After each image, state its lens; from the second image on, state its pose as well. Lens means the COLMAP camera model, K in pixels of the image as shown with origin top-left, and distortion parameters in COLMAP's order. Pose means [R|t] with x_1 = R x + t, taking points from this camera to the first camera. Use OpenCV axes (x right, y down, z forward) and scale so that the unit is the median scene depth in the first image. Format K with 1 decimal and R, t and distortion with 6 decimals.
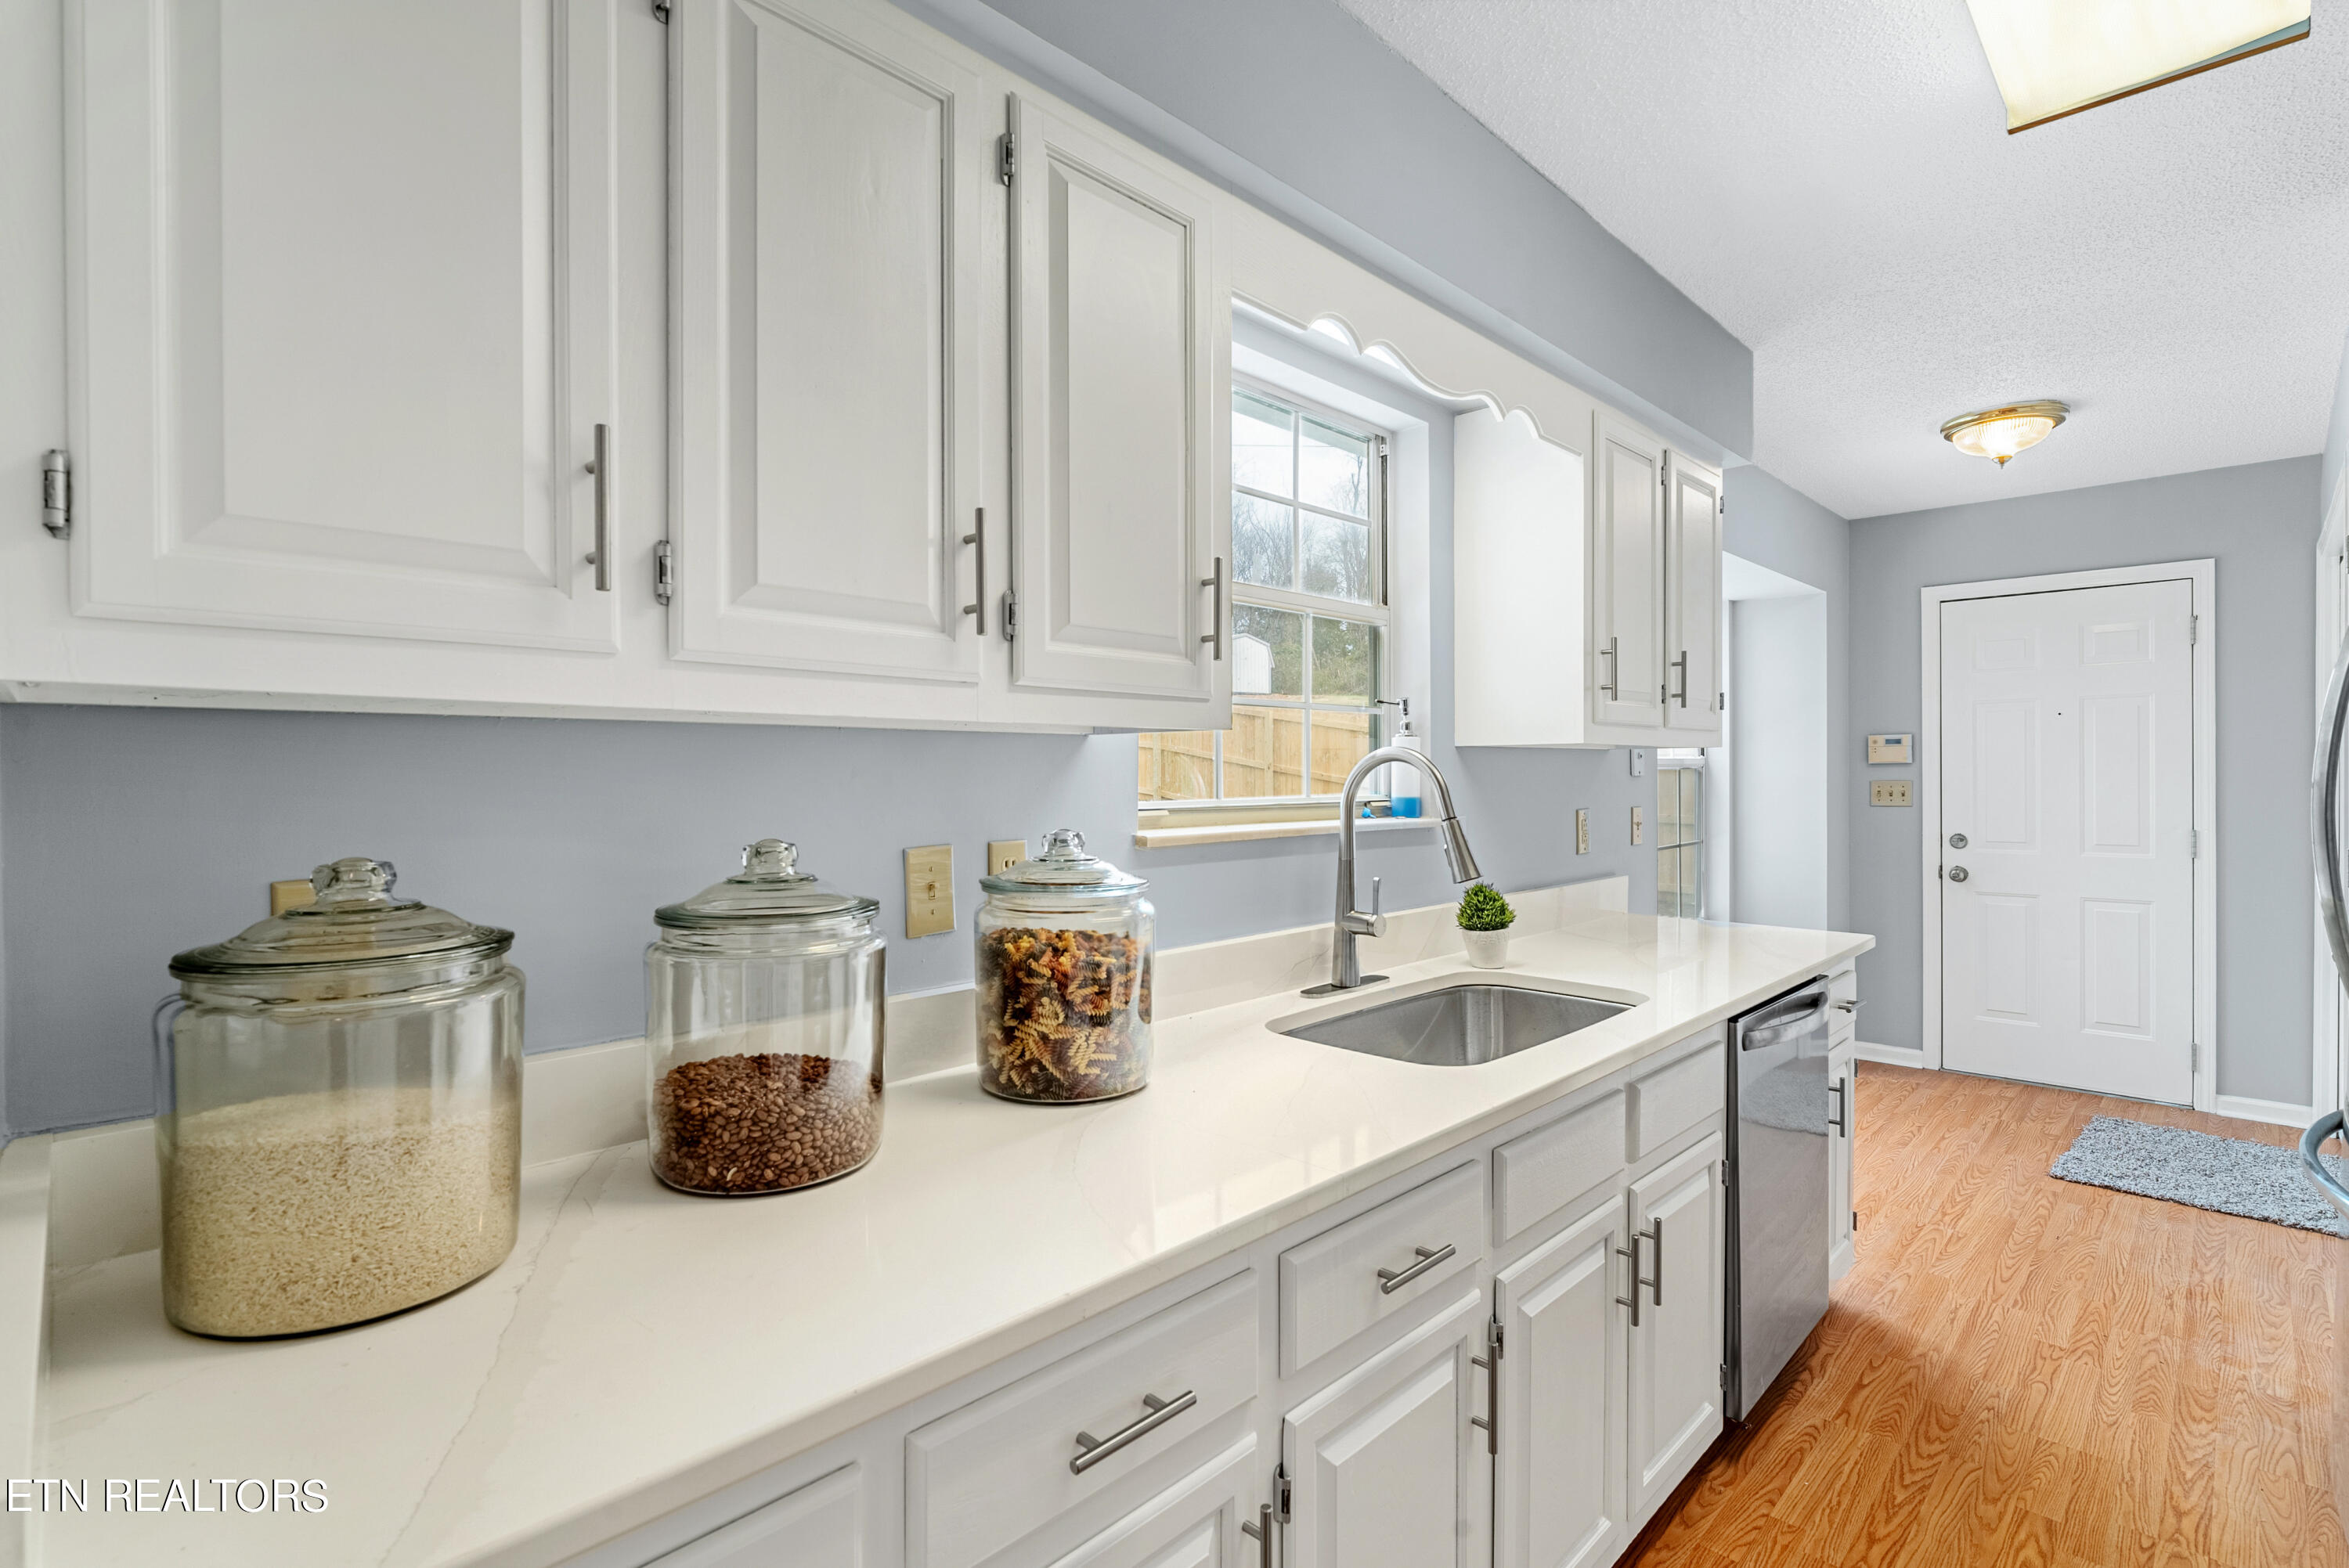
lens RADIAL K [[1096.2, 0, 1172.2], [0, 1096.2, 784.0], [0, 0, 1]] dist [0.001392, -0.004202]
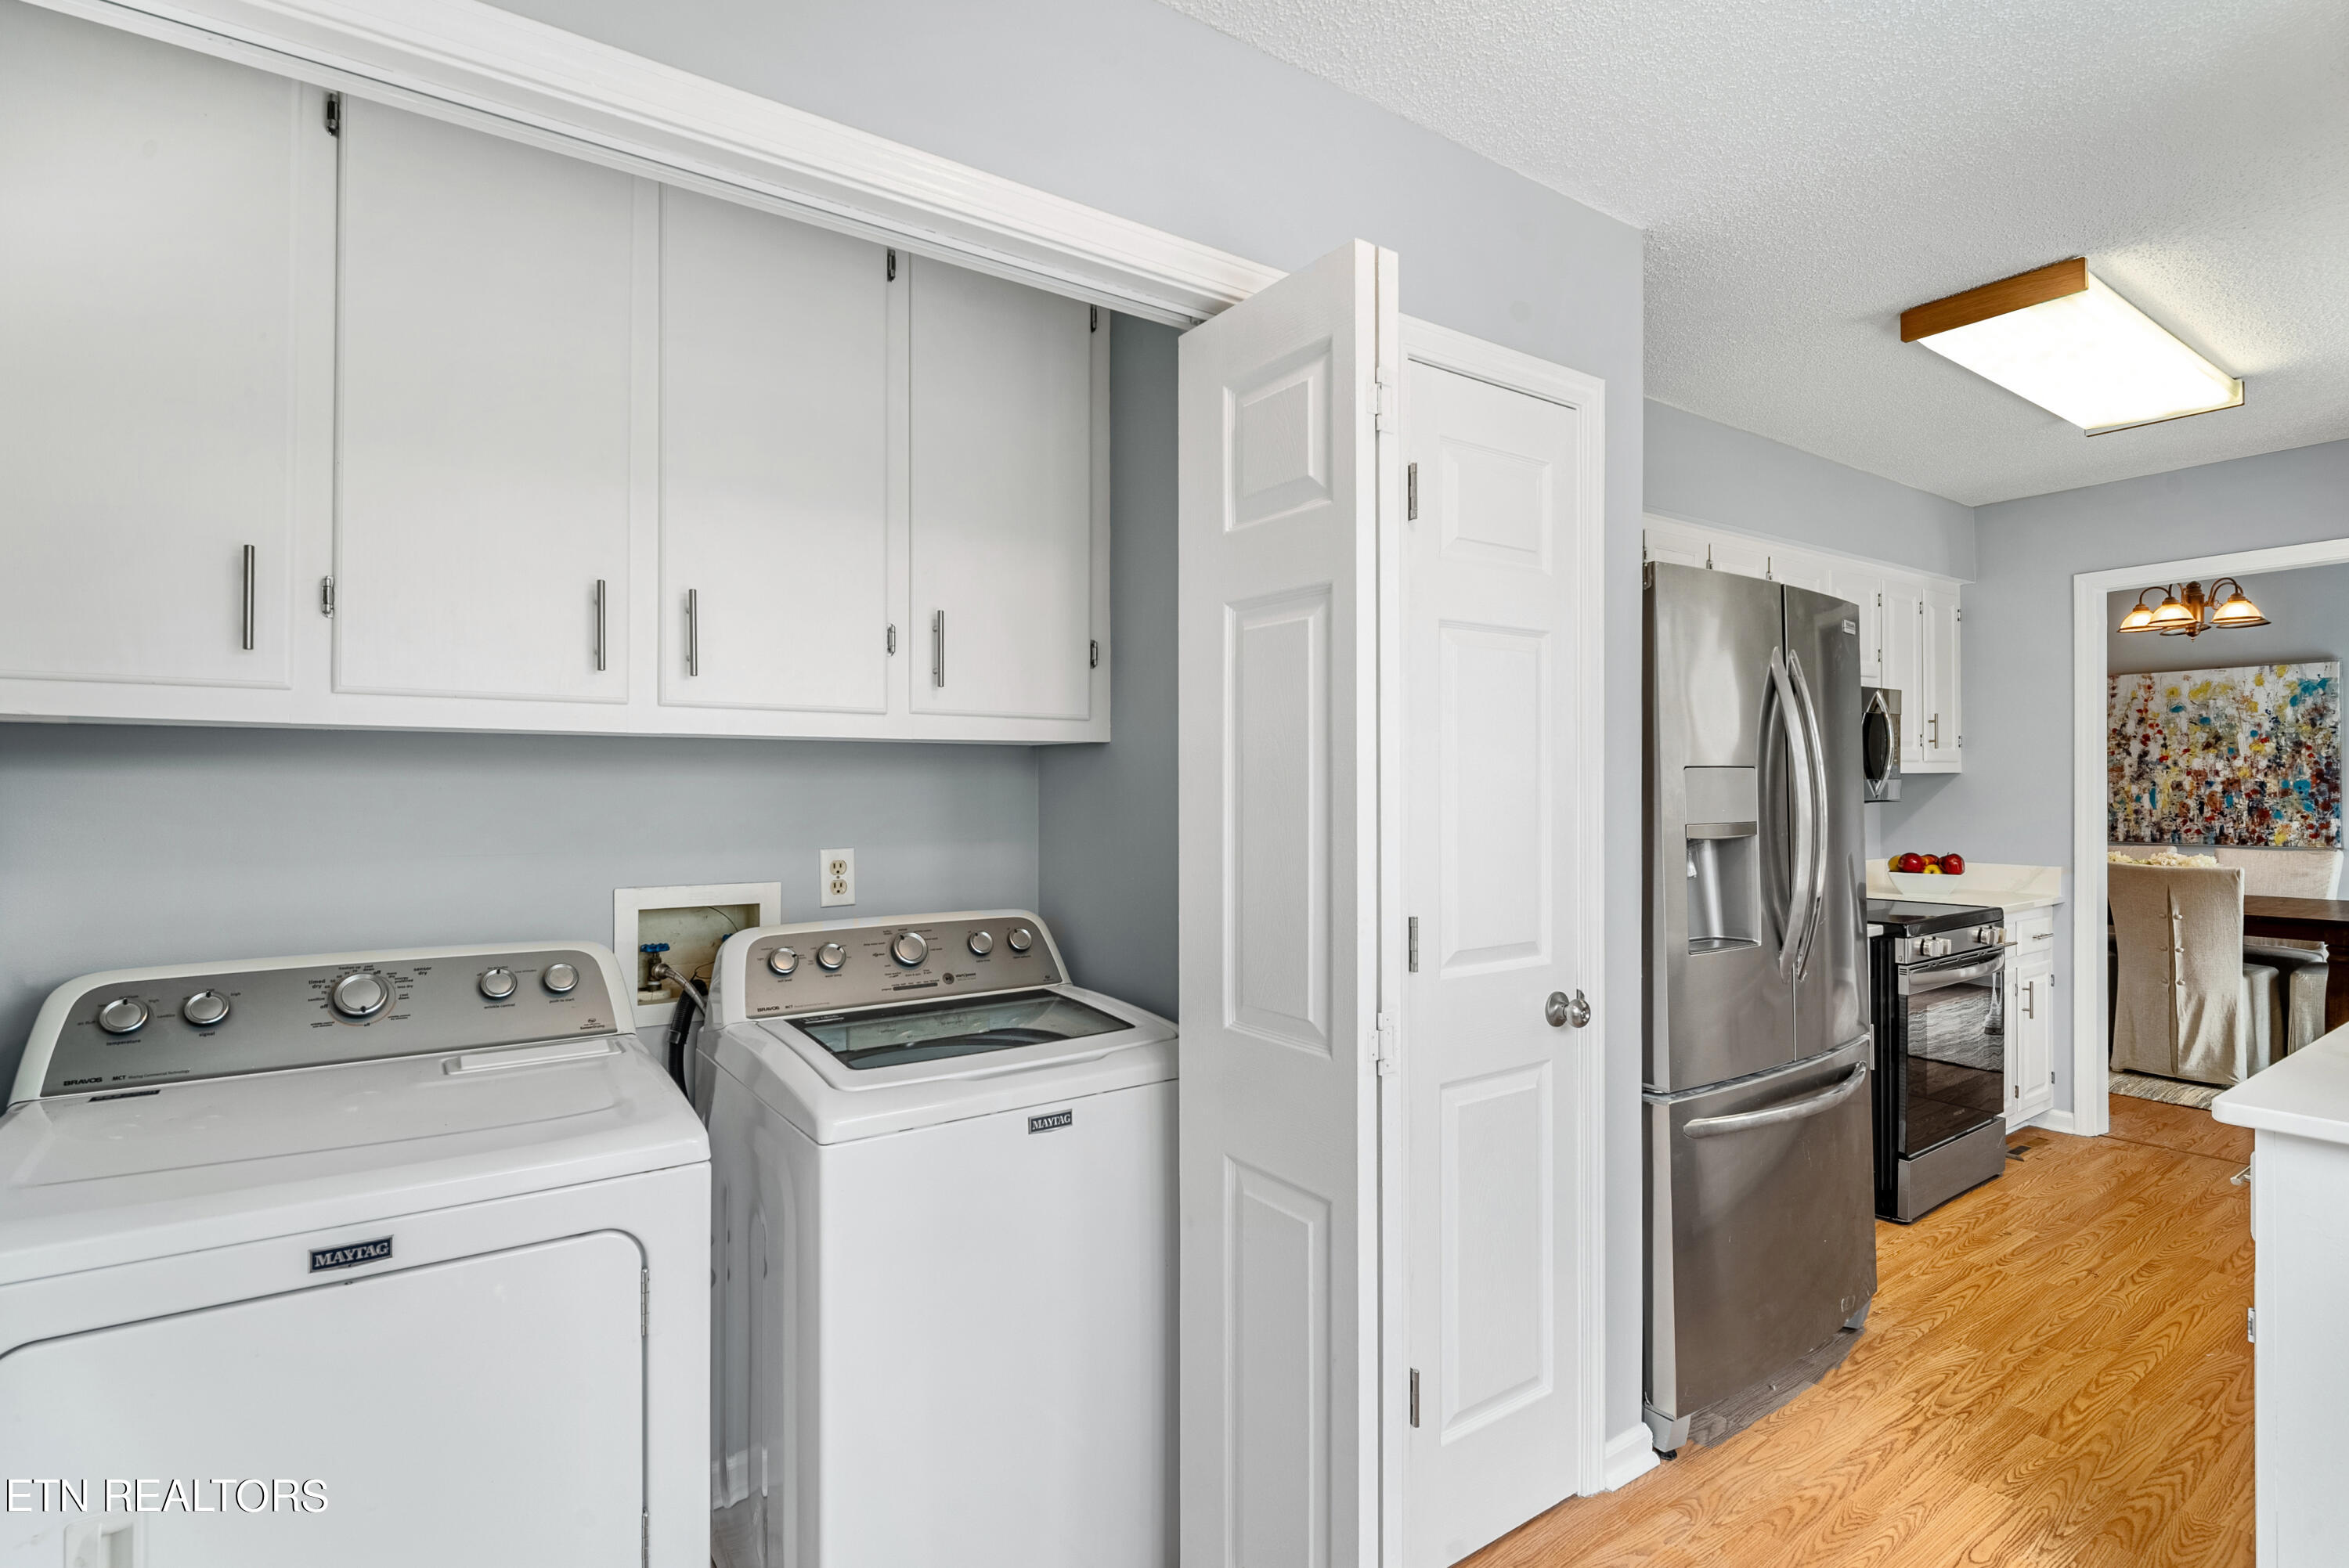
lens RADIAL K [[1096.2, 0, 1168.5], [0, 1096.2, 778.1], [0, 0, 1]] dist [0.001392, -0.004202]
pose [[-0.980899, 0.018151, 0.193671, 1.357258], [0.017618, 0.999835, -0.004476, -0.039888], [-0.193720, -0.000978, -0.981056, 2.136123]]
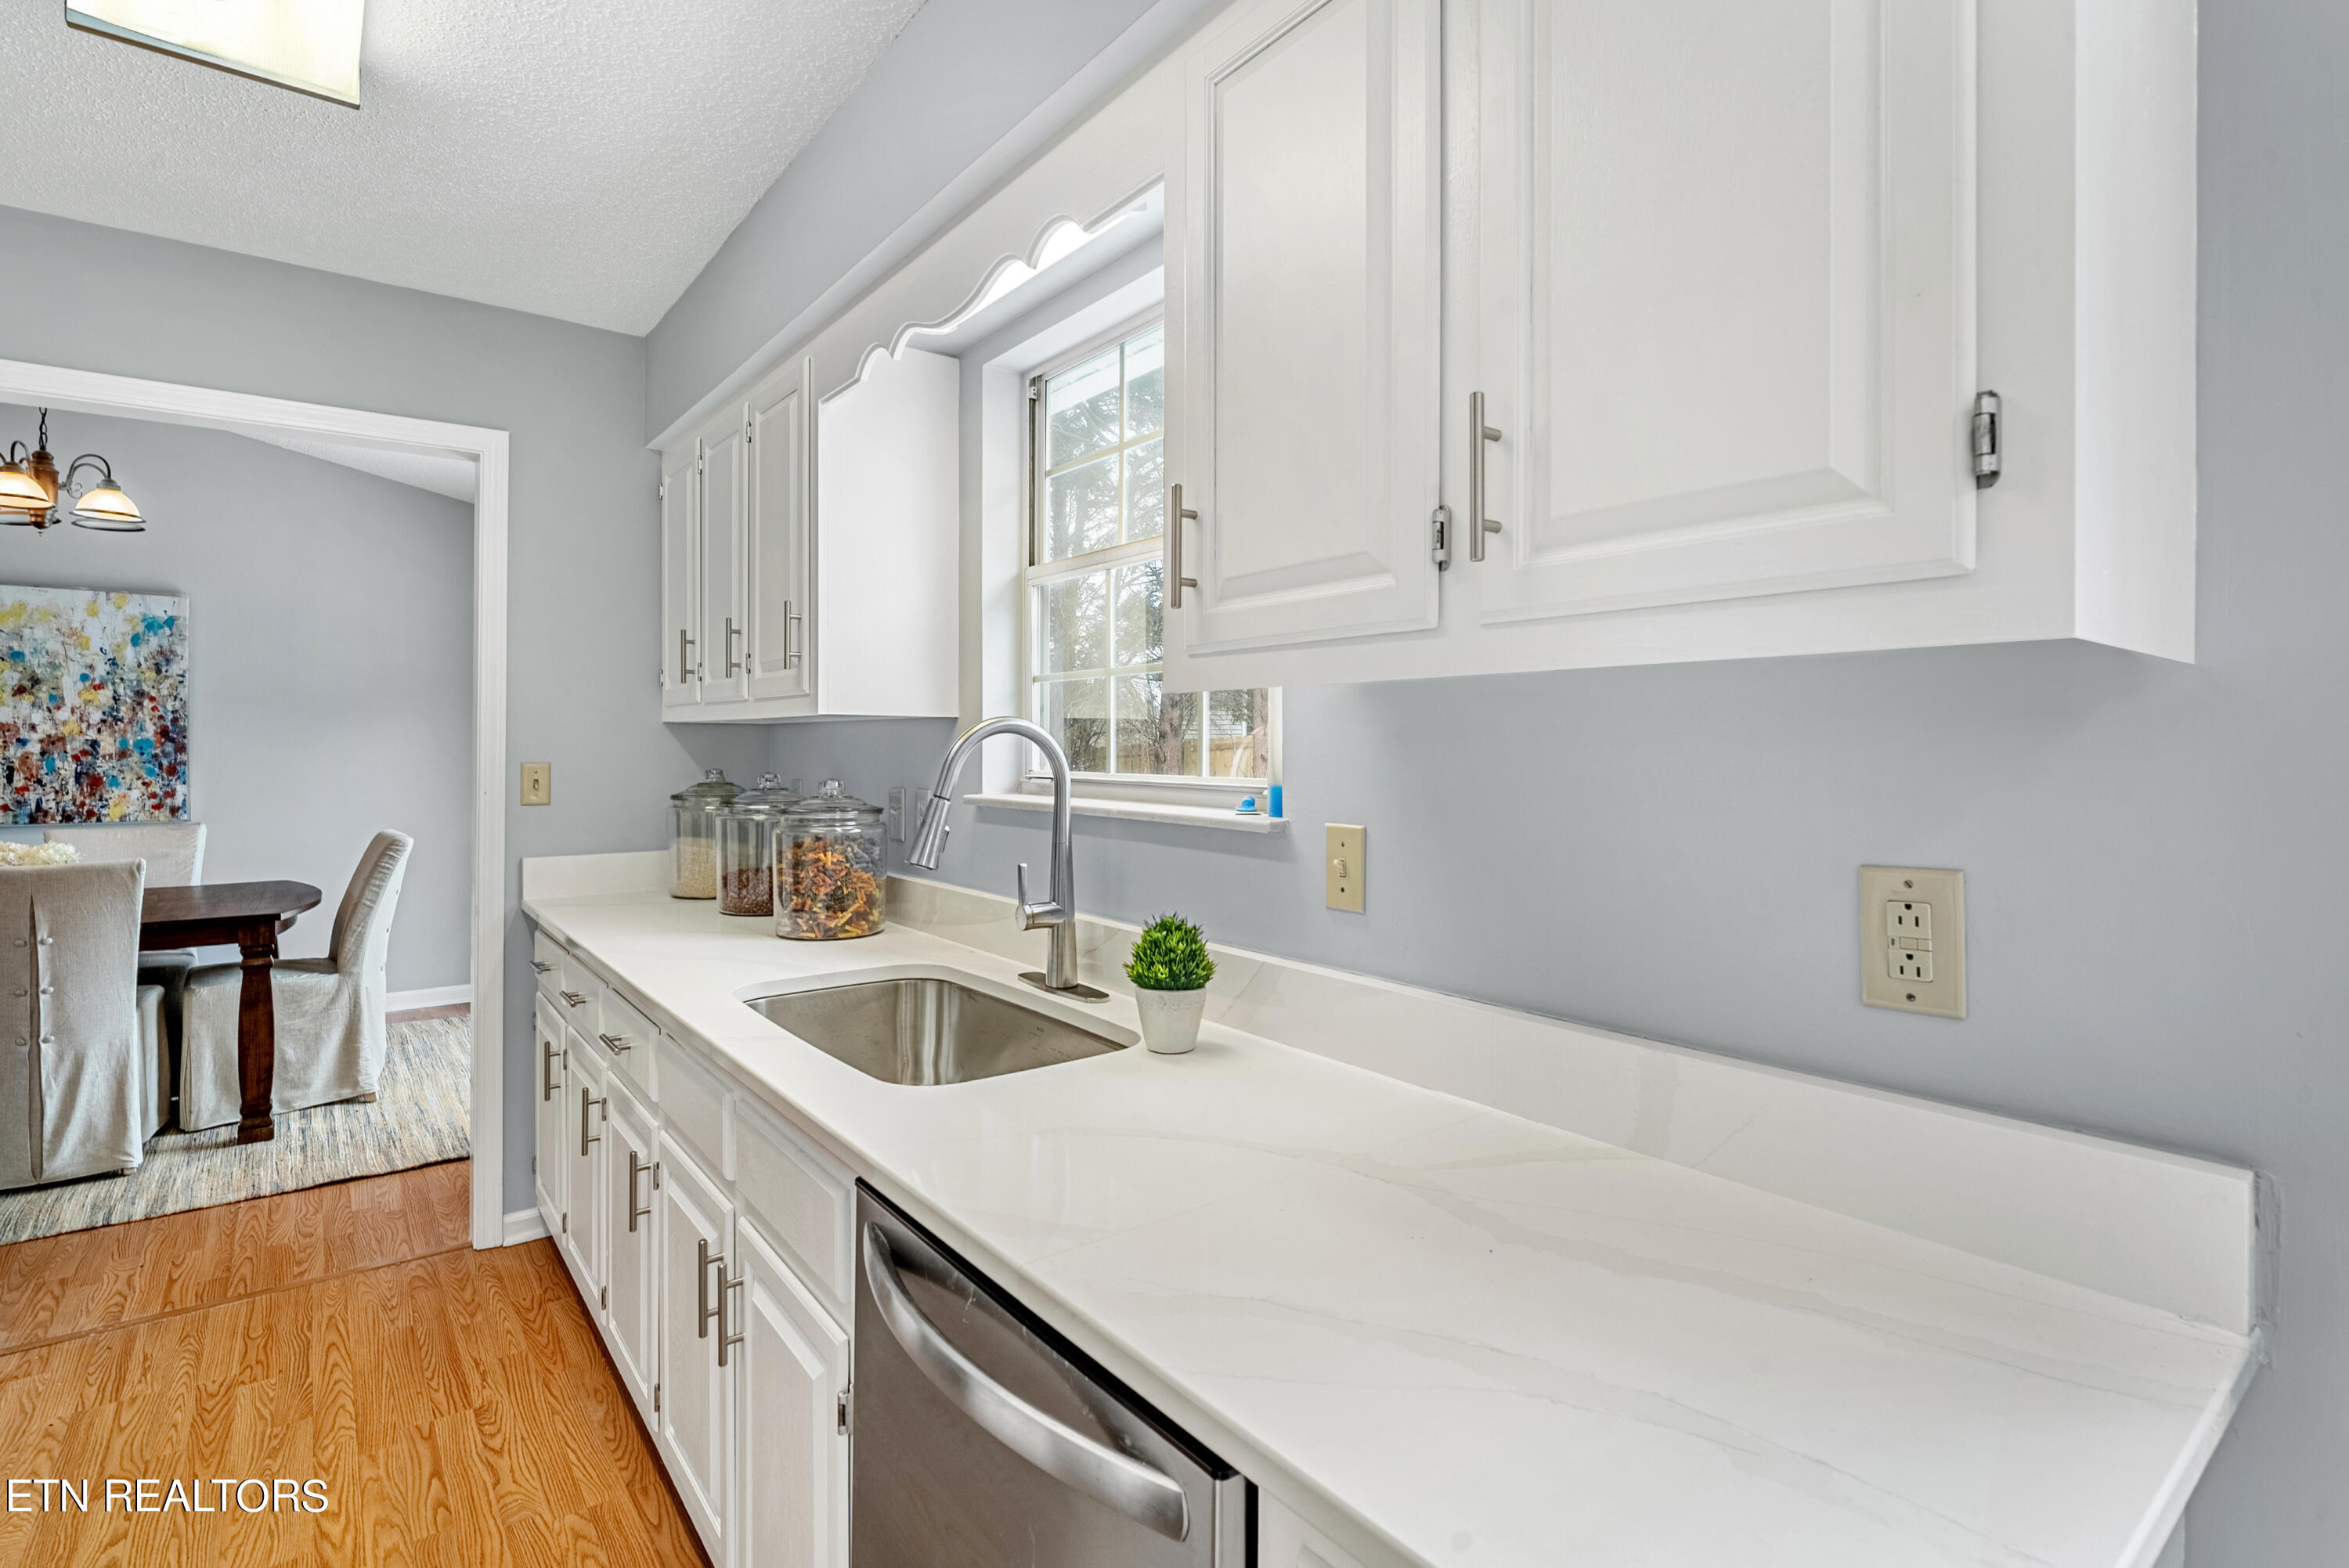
lens RADIAL K [[1096.2, 0, 1176.2], [0, 1096.2, 753.8], [0, 0, 1]] dist [0.001392, -0.004202]
pose [[-0.123795, 0.013952, -0.992210, 1.076331], [-0.007901, 0.999856, 0.015045, -0.018422], [0.992276, 0.009702, -0.123666, 1.340173]]
